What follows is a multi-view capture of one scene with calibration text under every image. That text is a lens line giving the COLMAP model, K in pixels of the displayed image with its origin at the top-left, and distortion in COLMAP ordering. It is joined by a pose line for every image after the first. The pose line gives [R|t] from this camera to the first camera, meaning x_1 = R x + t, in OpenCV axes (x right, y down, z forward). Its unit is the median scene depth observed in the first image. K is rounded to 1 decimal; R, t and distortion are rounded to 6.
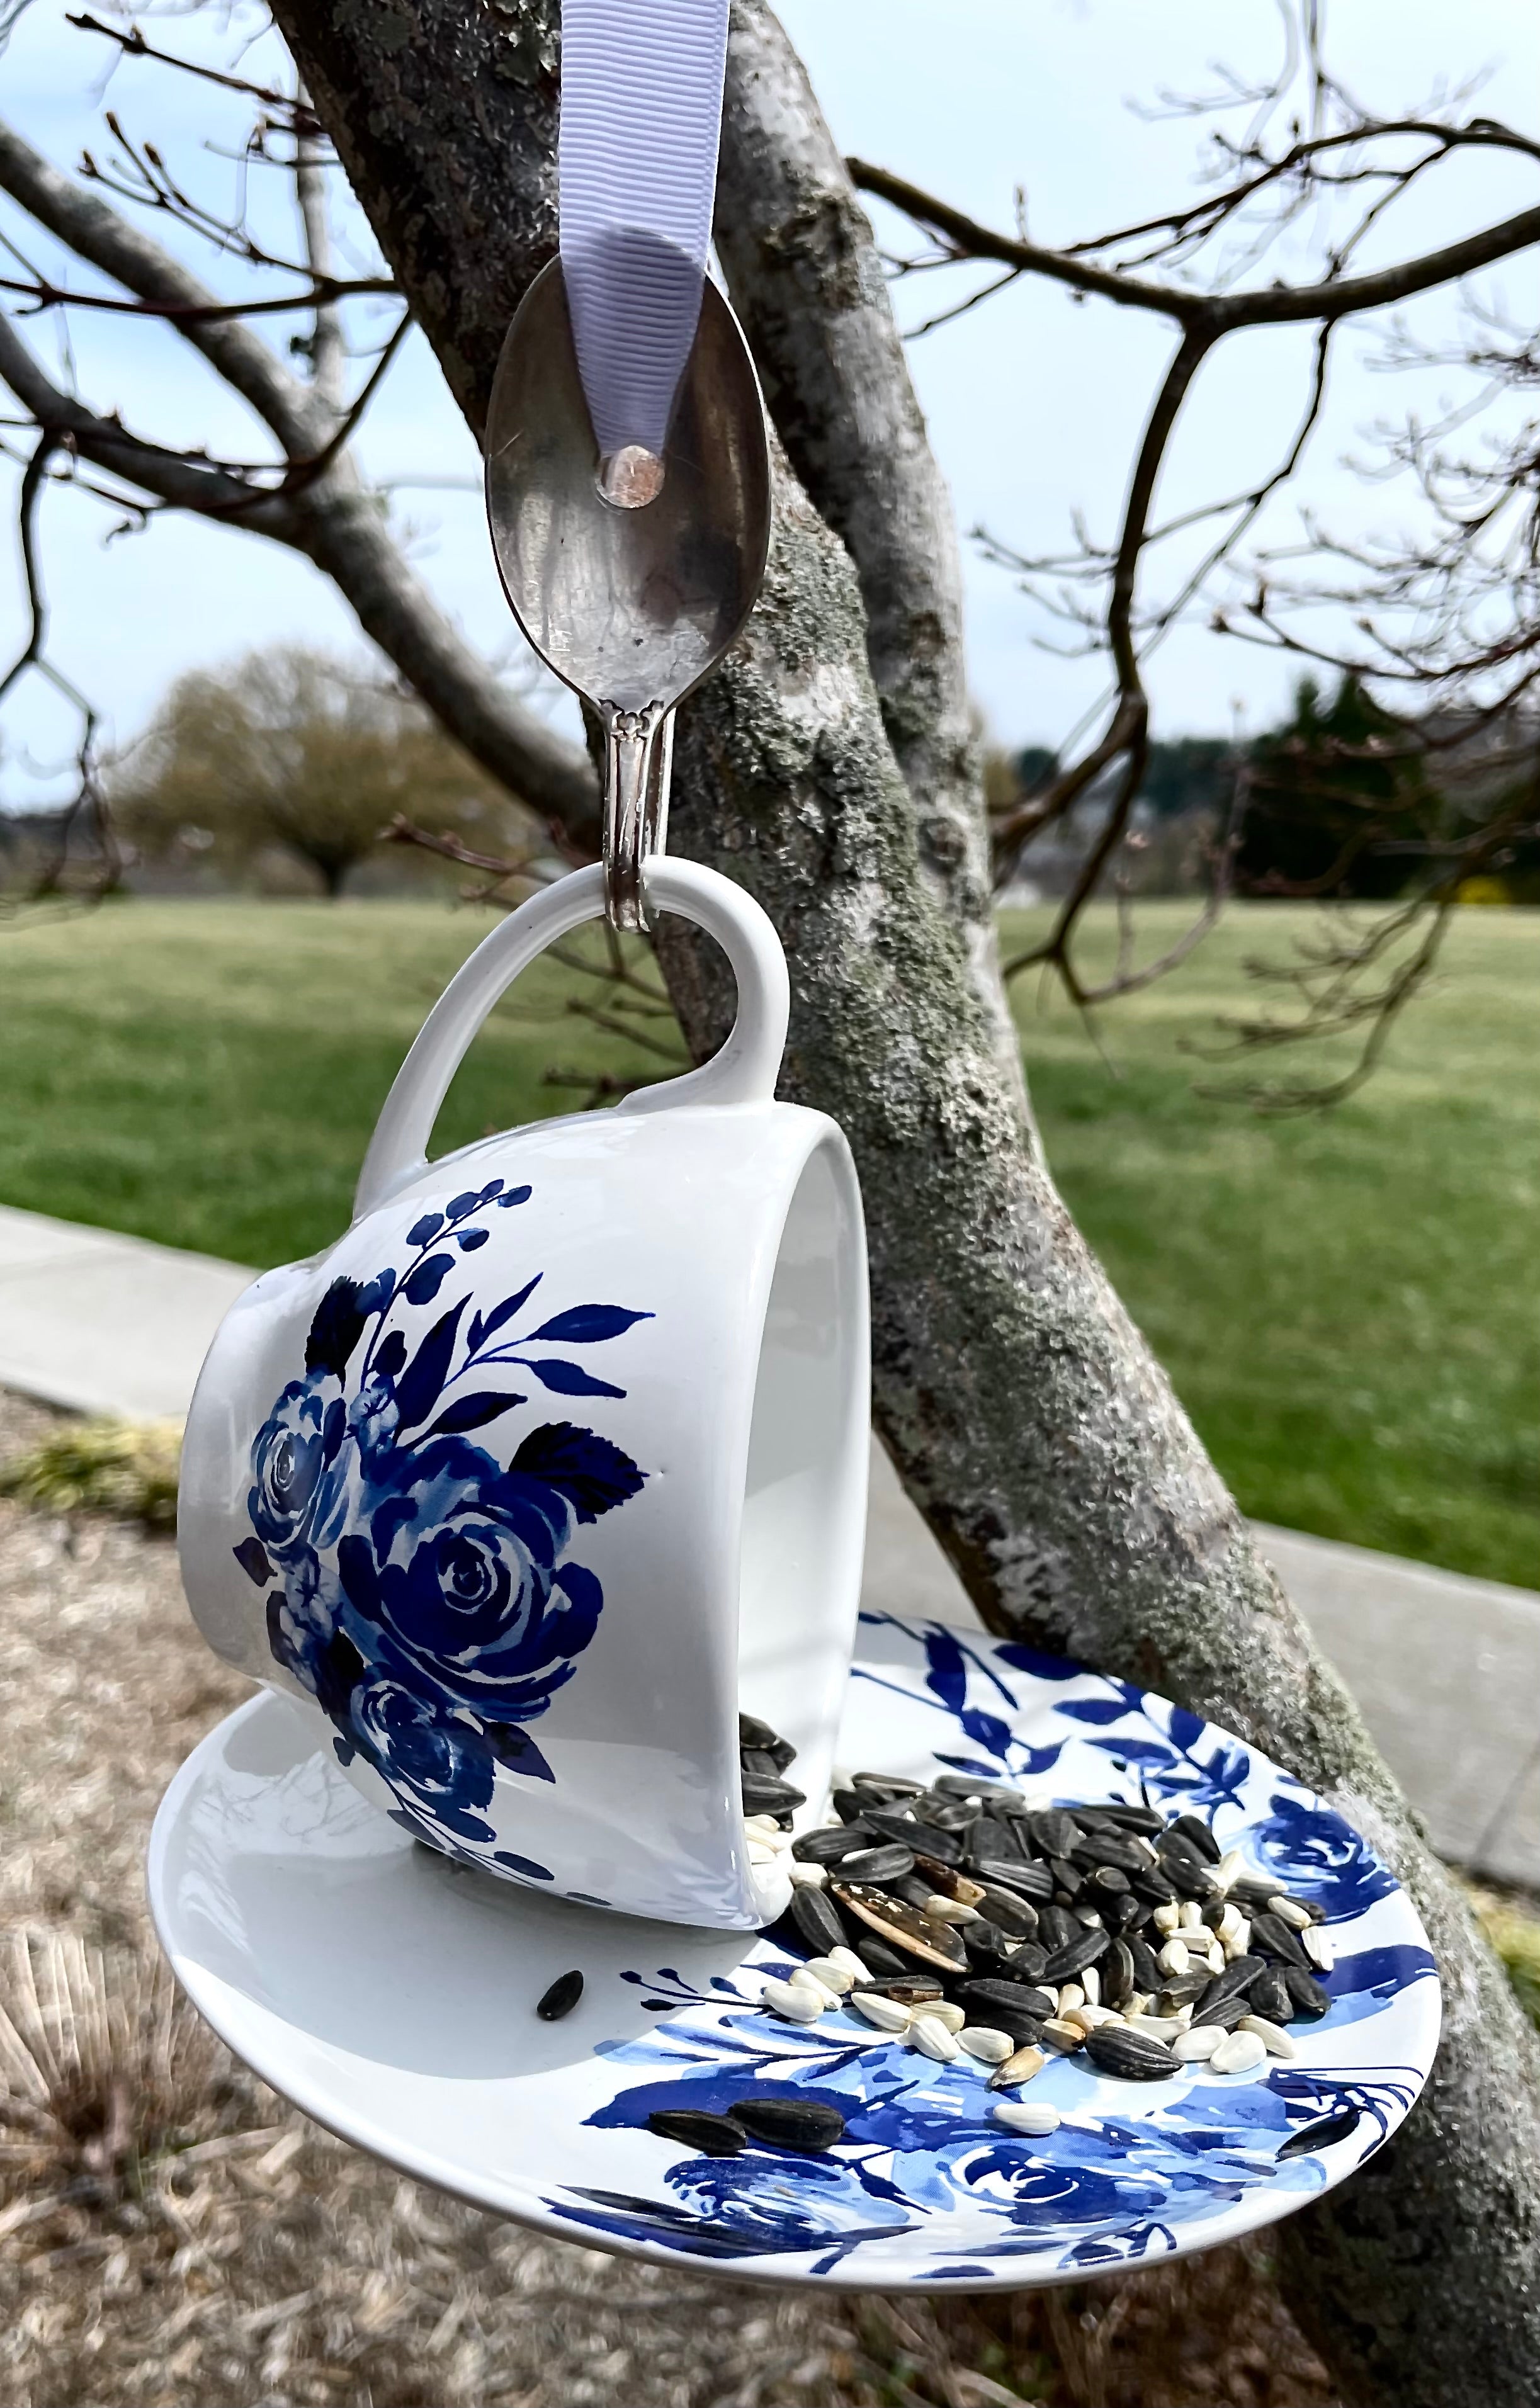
lens RADIAL K [[1833.8, 0, 786.6], [0, 1833.8, 1300.1], [0, 0, 1]] dist [0.065494, -0.104032]
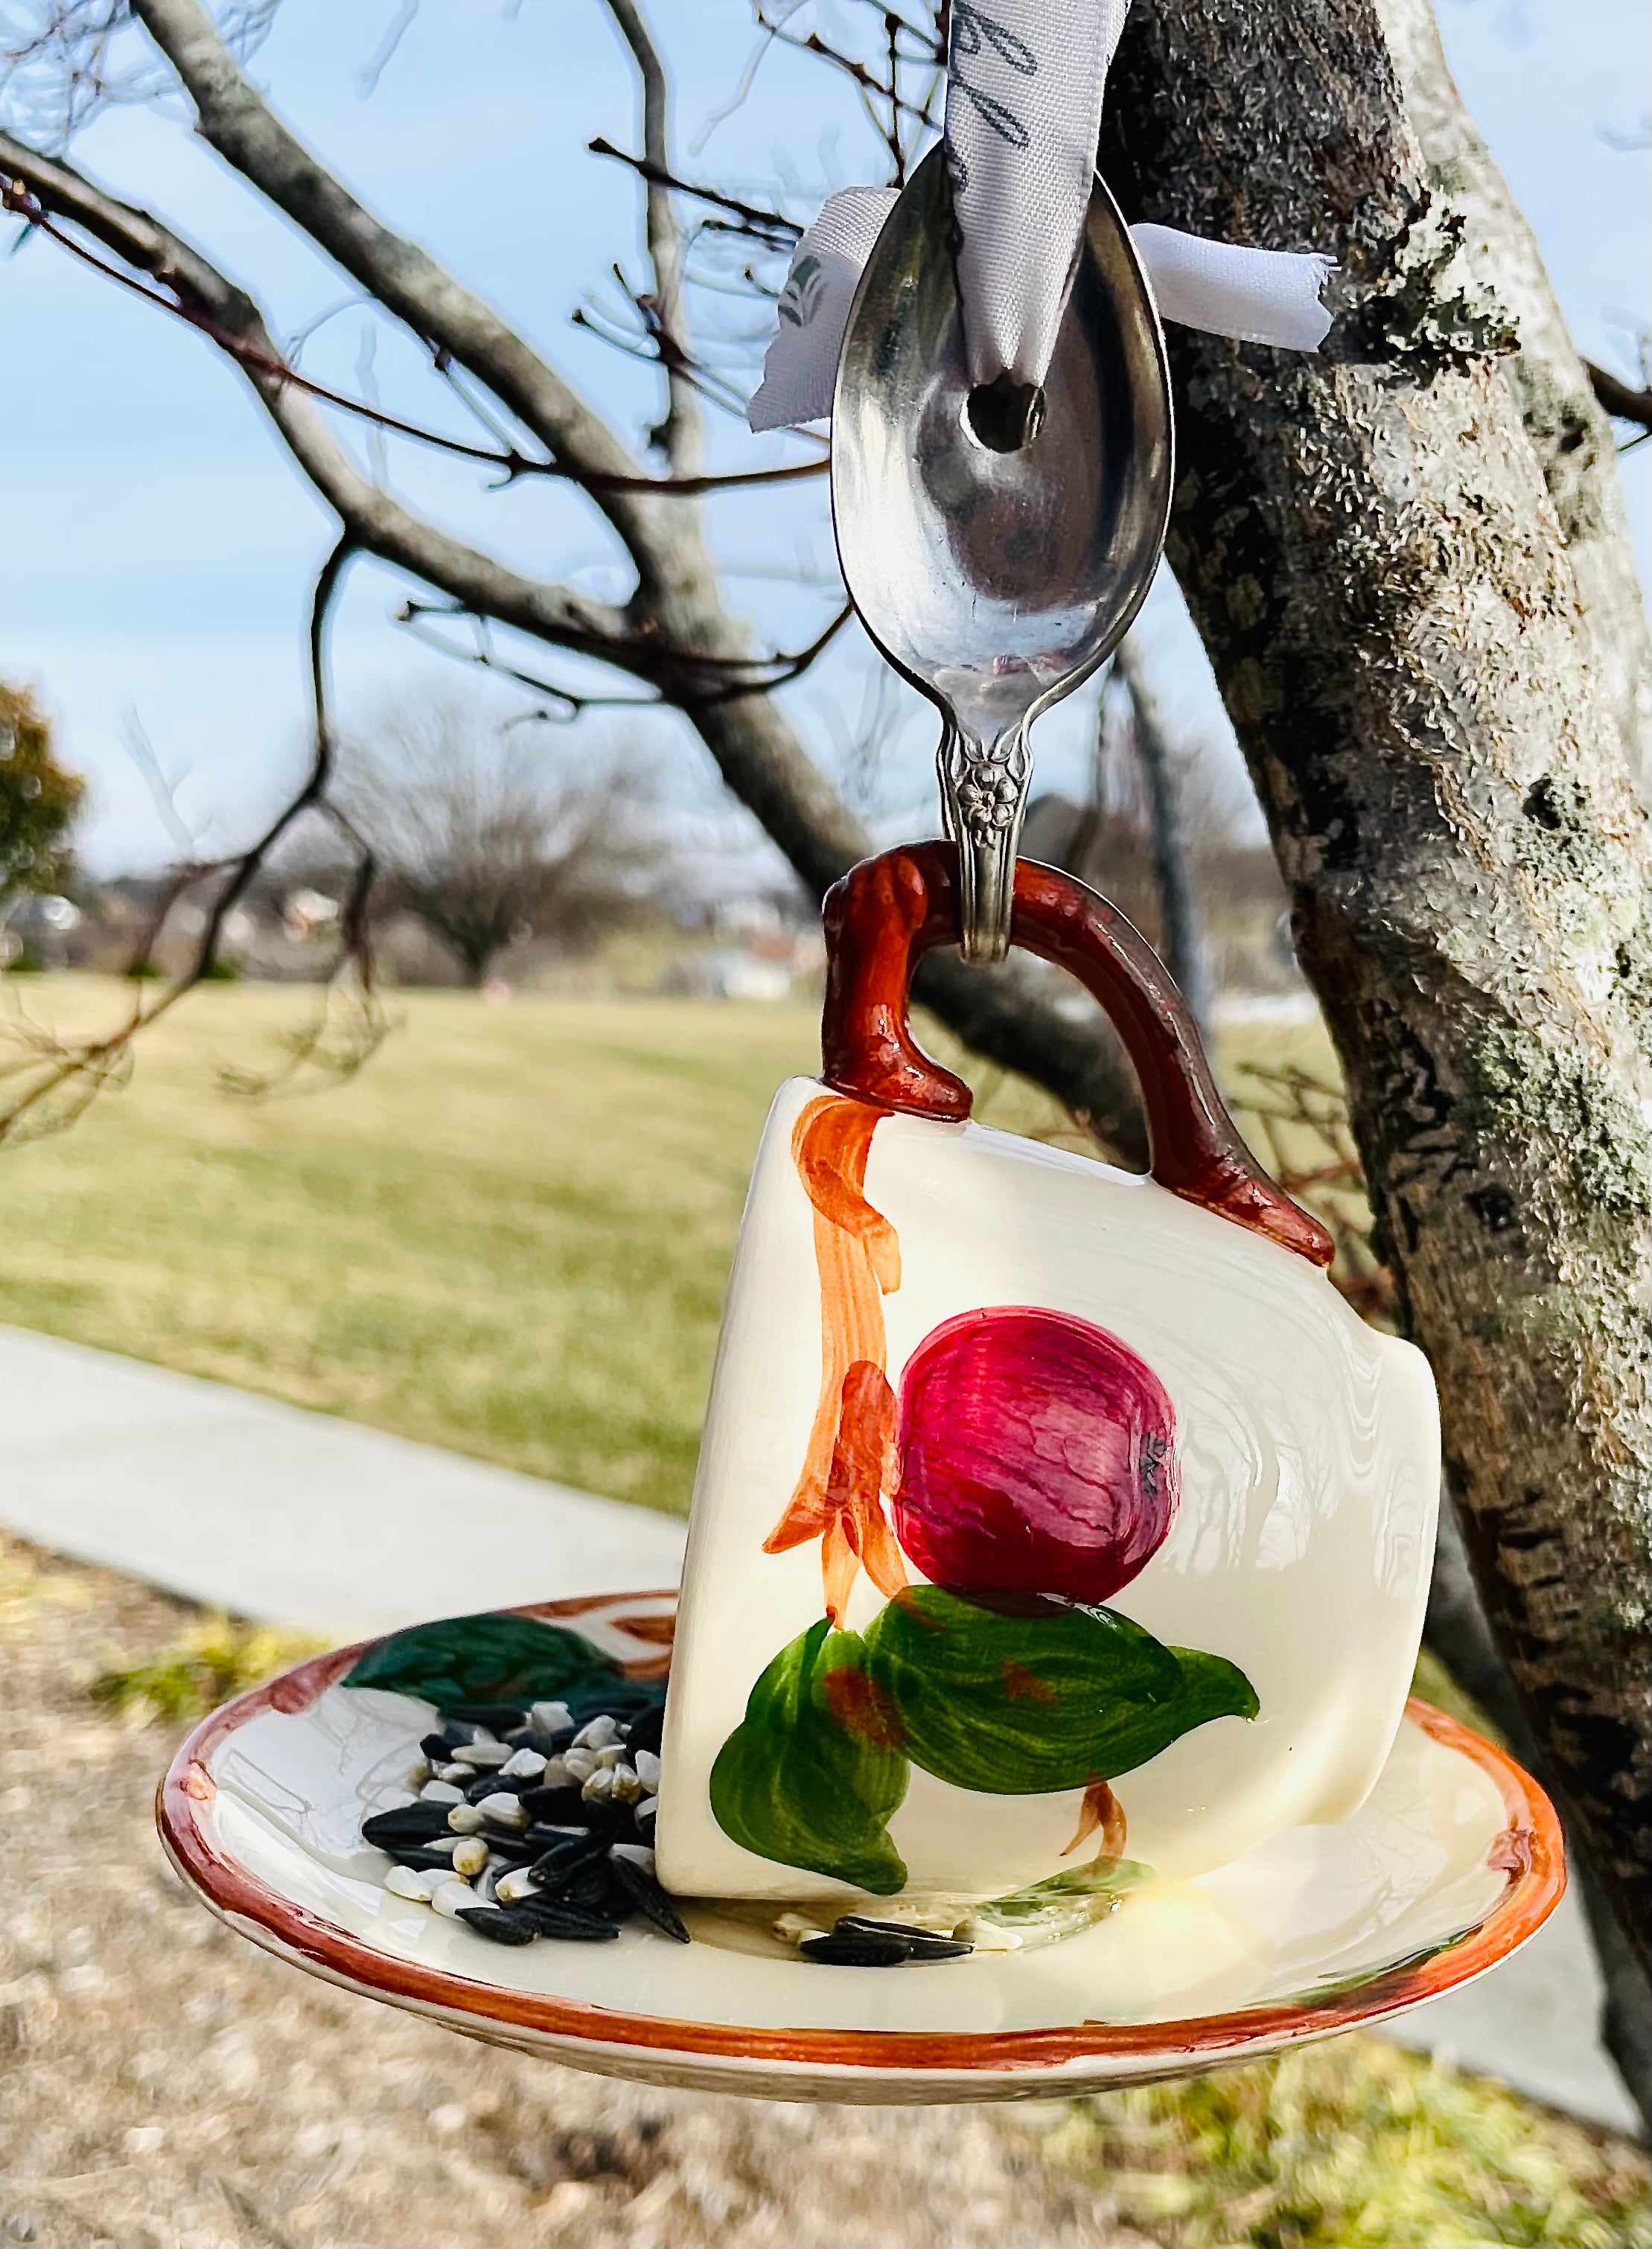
lens RADIAL K [[2149.9, 0, 921.3], [0, 2149.9, 1504.0], [0, 0, 1]] dist [0.063081, -0.086567]
pose [[0.999318, 0.032462, -0.017604, -0.223282], [-0.032062, 0.999232, 0.022545, -0.119187], [0.018323, -0.021965, 0.999591, 0.023196]]
